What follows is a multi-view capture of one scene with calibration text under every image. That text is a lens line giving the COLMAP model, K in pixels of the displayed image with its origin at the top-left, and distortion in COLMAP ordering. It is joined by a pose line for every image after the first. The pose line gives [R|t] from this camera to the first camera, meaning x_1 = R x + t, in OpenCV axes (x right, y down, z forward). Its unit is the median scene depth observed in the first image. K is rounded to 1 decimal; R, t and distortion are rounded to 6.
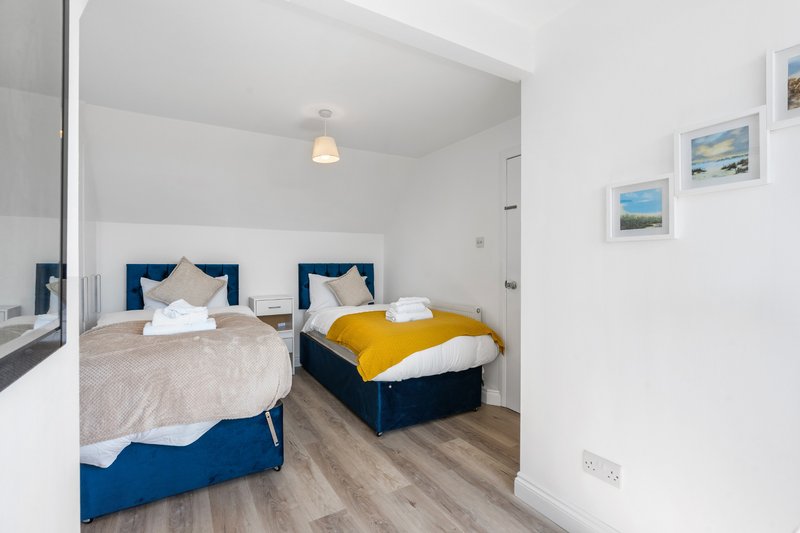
lens RADIAL K [[372.4, 0, 400.6], [0, 372.4, 264.0], [0, 0, 1]] dist [0.001852, -0.002540]
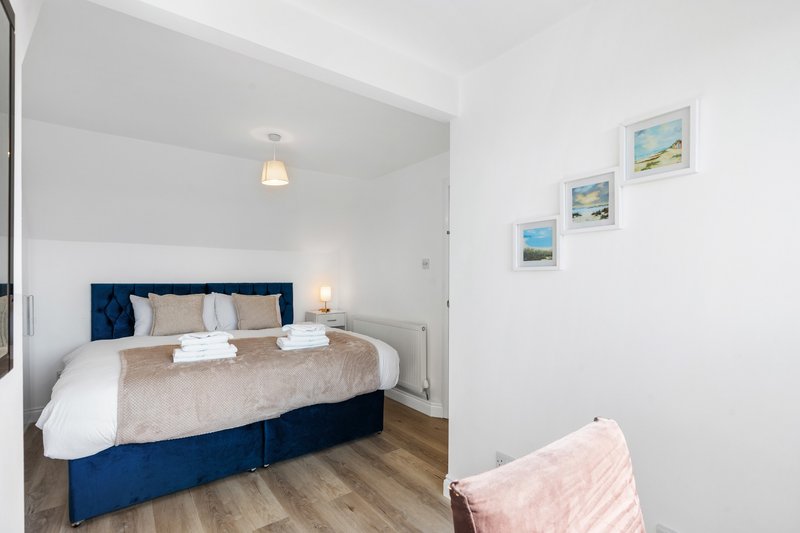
lens RADIAL K [[372.4, 0, 395.4], [0, 372.4, 282.0], [0, 0, 1]] dist [0.001852, -0.002540]
pose [[0.995272, -0.001429, 0.097113, 0.056101], [0.001218, 0.999997, 0.002225, -0.020824], [-0.097116, -0.002096, 0.995271, -0.095392]]
